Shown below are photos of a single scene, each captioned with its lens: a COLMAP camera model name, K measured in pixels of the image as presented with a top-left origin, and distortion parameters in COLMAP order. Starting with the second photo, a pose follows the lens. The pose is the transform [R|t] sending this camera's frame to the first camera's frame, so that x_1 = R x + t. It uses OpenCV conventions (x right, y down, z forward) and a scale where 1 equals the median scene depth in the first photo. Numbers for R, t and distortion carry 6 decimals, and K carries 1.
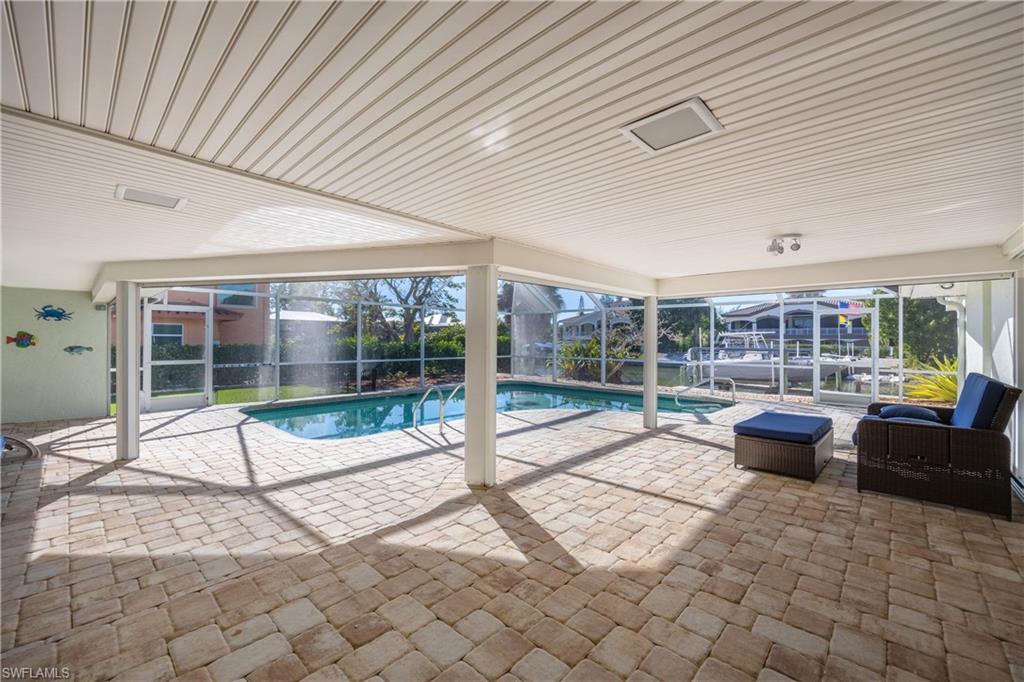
lens RADIAL K [[406.1, 0, 535.7], [0, 406.1, 339.9], [0, 0, 1]] dist [0.009017, -0.000840]
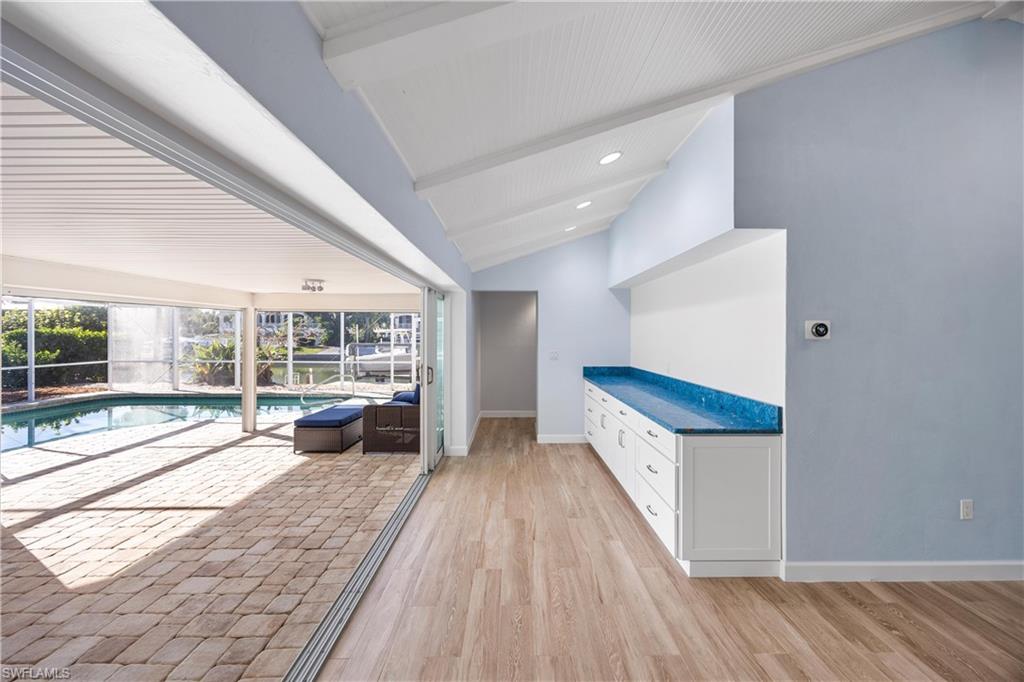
lens RADIAL K [[391.5, 0, 512.9], [0, 391.5, 324.7], [0, 0, 1]] dist [-0.005832, 0.000533]
pose [[0.757781, 0.009066, 0.652446, 0.109163], [0.003542, 0.999832, -0.018006, -0.042296], [-0.652500, 0.015955, 0.757621, -0.230235]]
